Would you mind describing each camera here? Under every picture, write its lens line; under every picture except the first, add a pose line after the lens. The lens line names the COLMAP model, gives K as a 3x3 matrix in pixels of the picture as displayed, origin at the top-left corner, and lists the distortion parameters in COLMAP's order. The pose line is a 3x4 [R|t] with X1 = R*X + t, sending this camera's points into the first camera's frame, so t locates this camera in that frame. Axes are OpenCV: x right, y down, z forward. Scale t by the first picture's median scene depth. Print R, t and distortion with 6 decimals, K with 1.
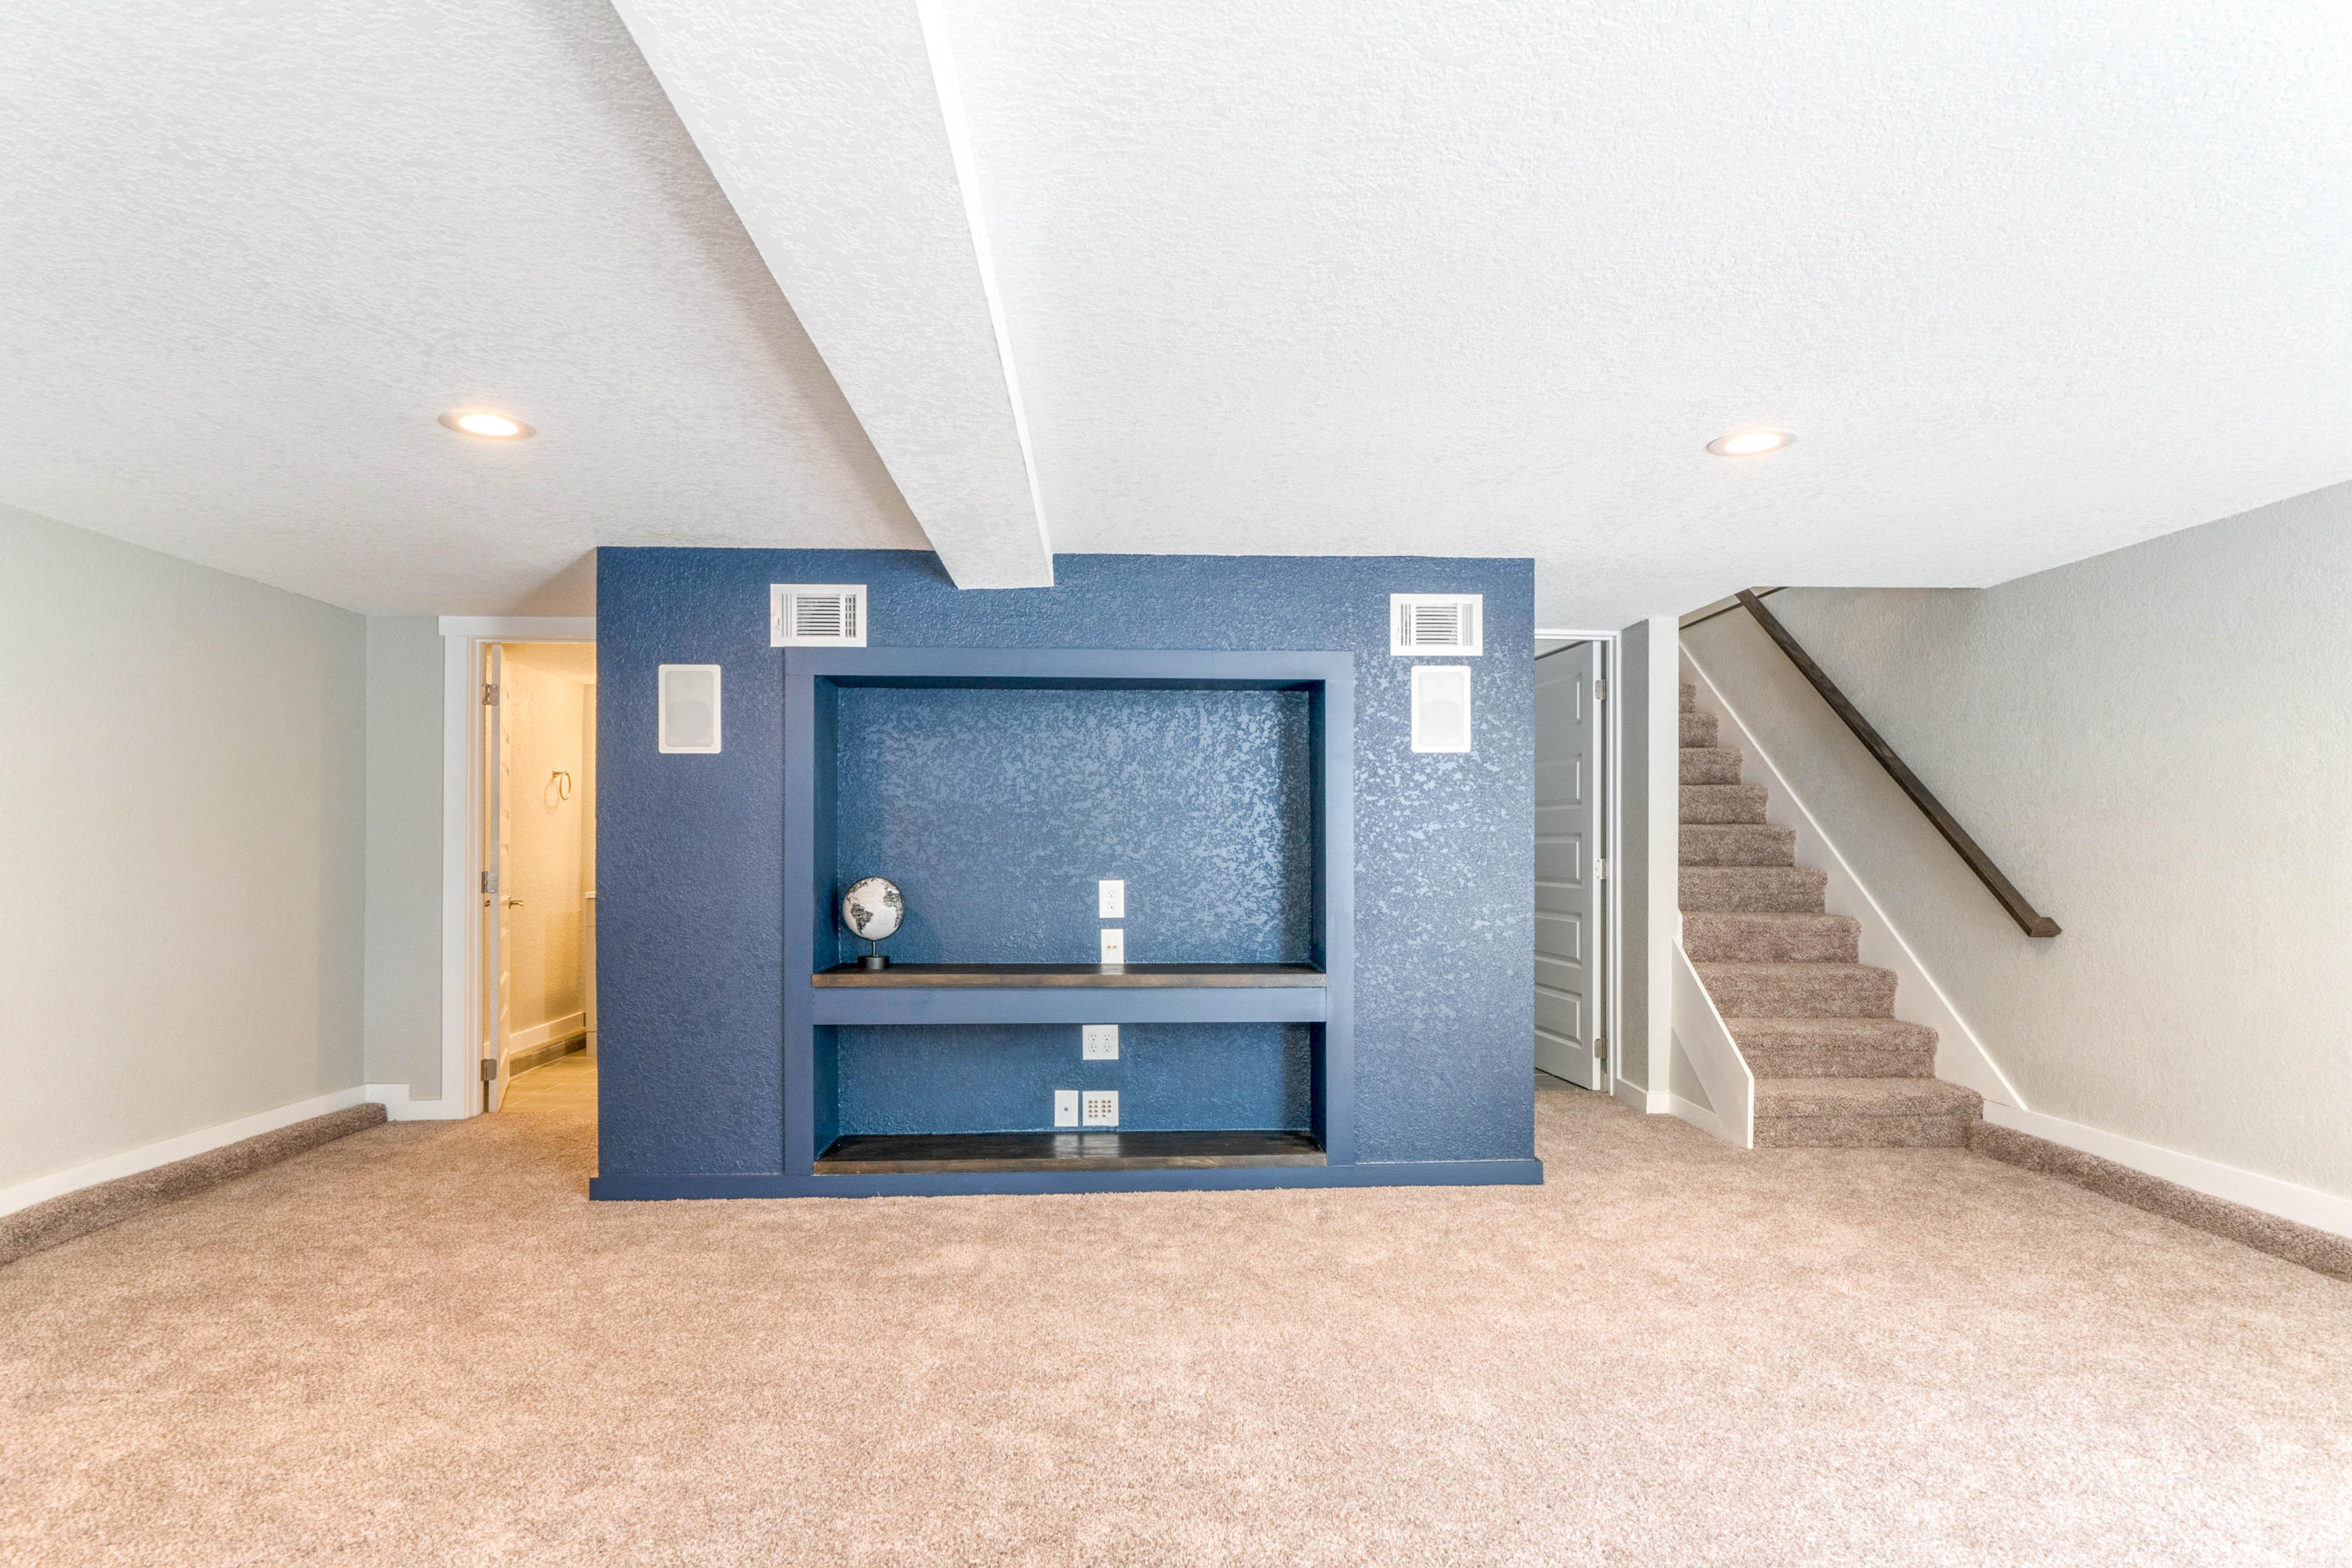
lens RADIAL K [[1241.2, 0, 1167.2], [0, 1241.2, 838.6], [0, 0, 1]] dist [-0.002006, 0.000290]
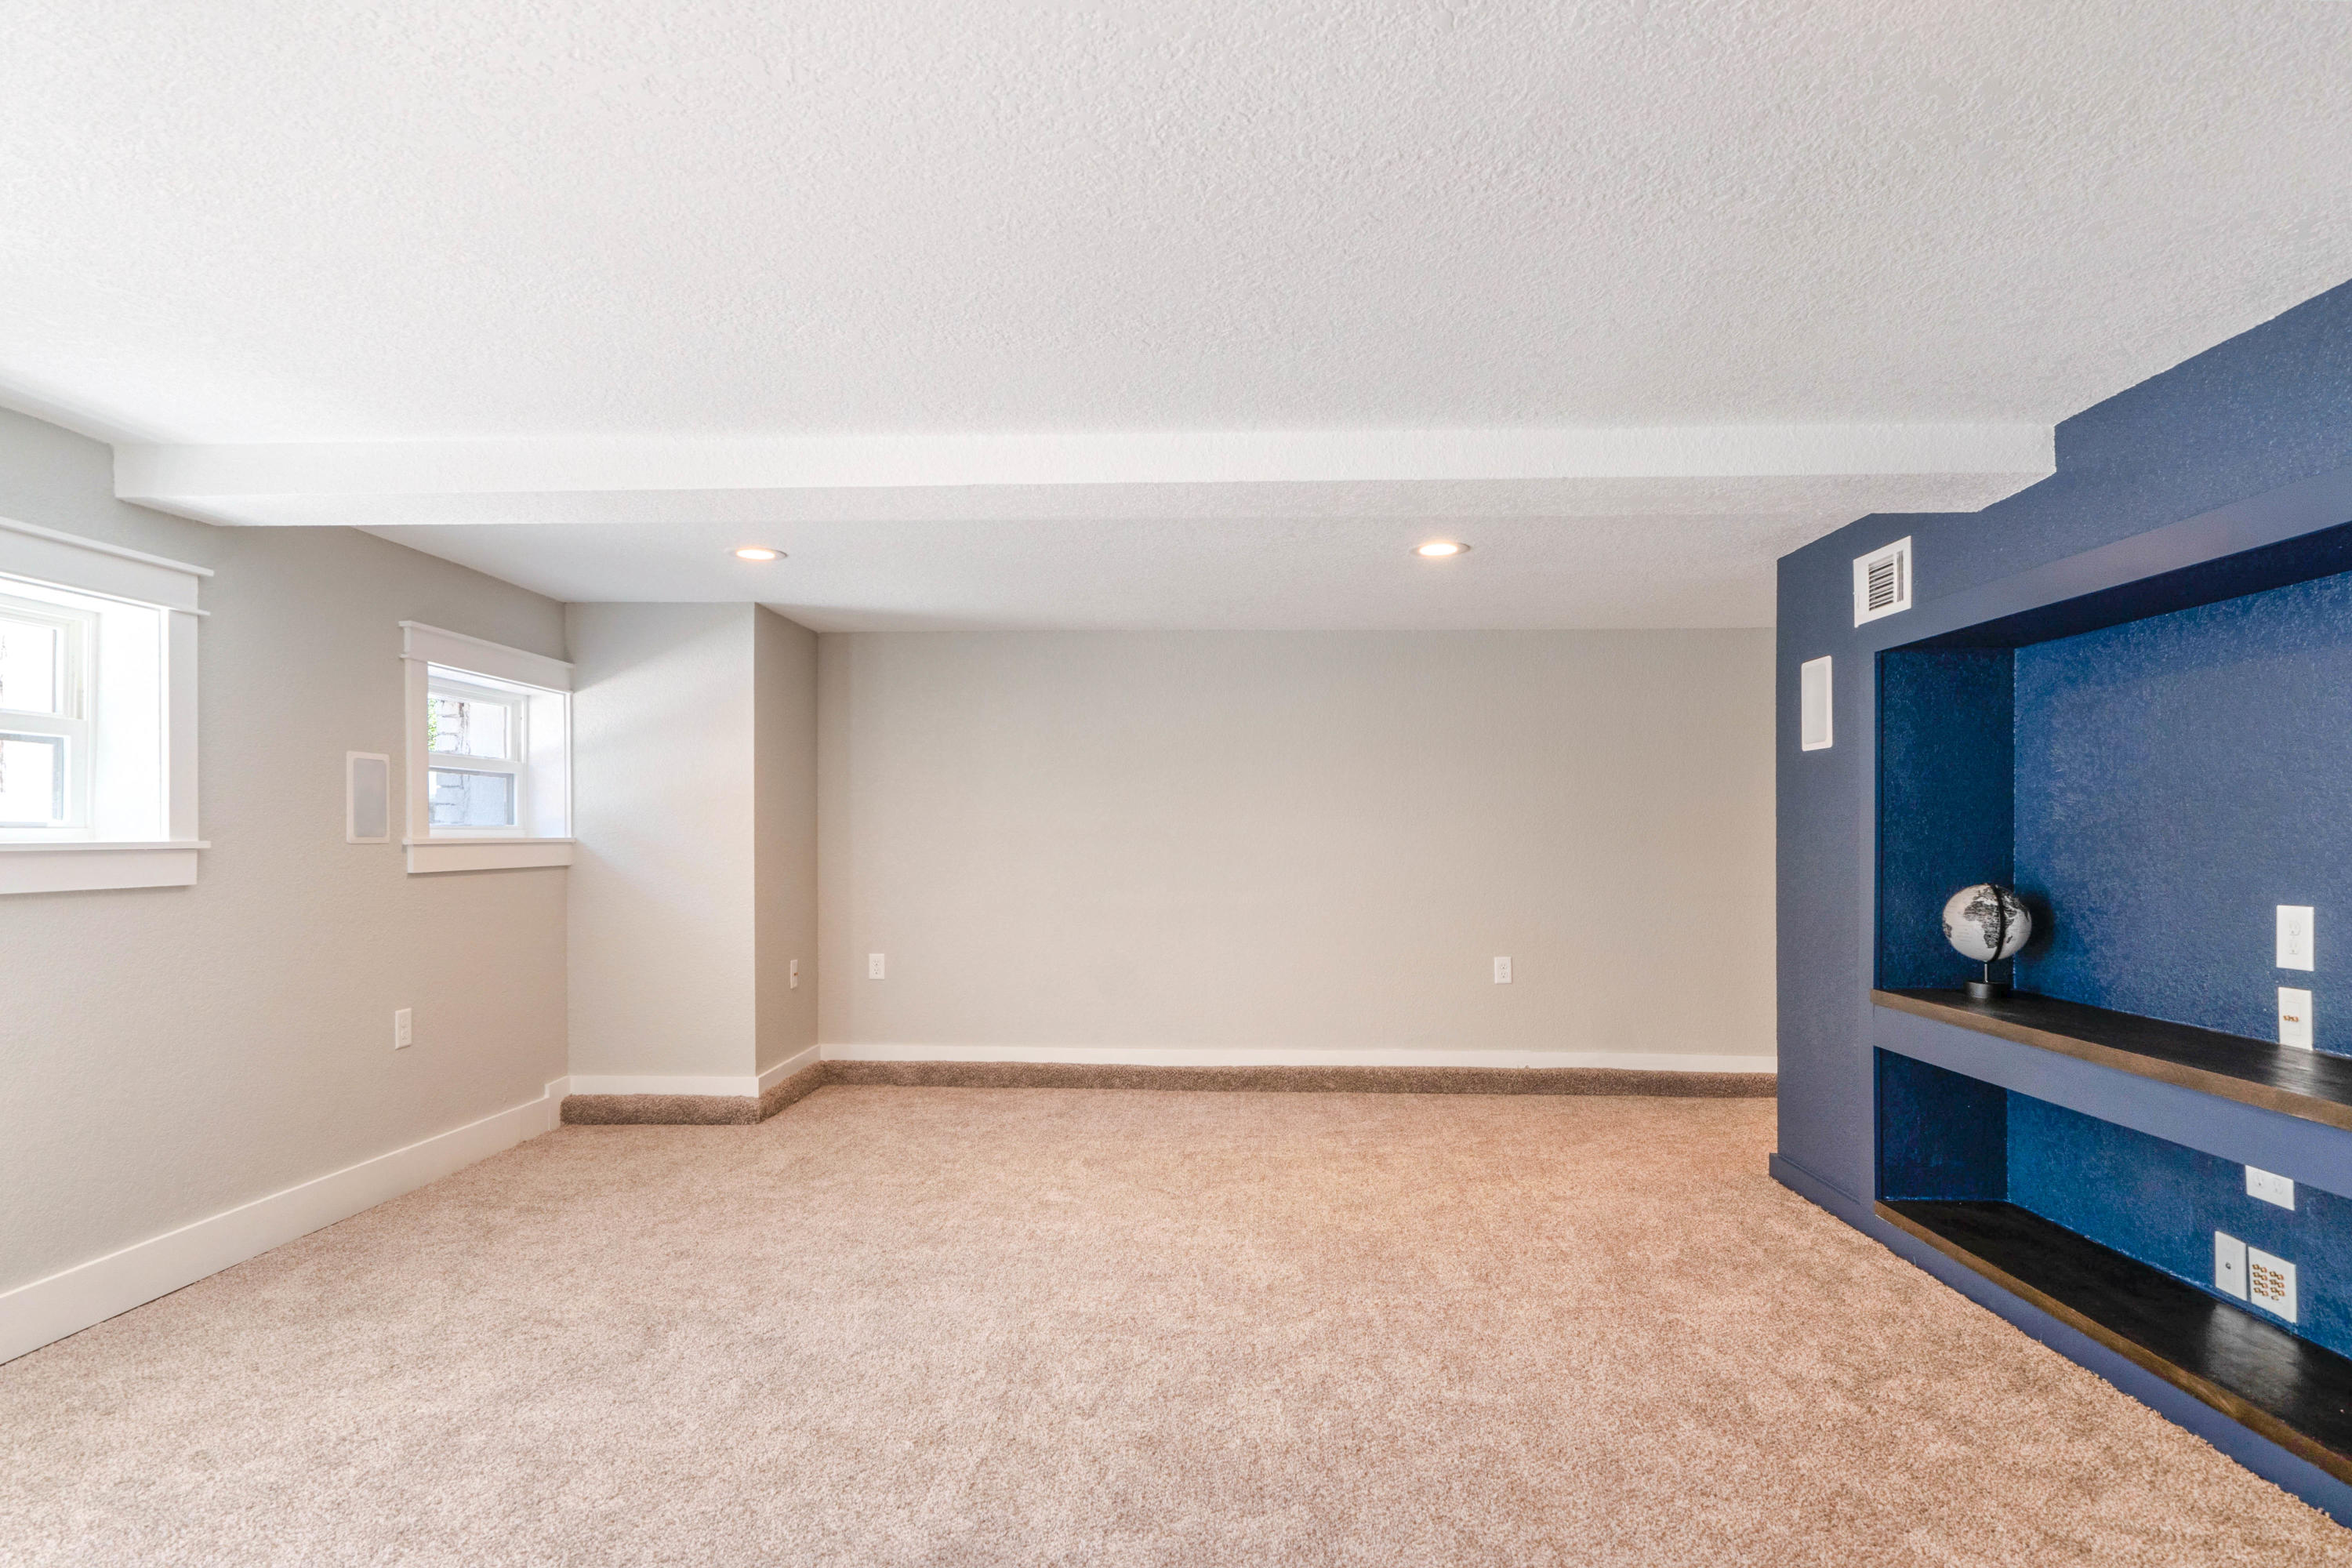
lens RADIAL K [[1280.7, 0, 1176.8], [0, 1280.7, 835.9], [0, 0, 1]] dist [-0.002774, -0.000080]
pose [[-0.082310, 0.001166, -0.996606, 0.608796], [0.007806, 0.999969, 0.000525, -0.004389], [0.996576, -0.007737, -0.082316, 0.524615]]
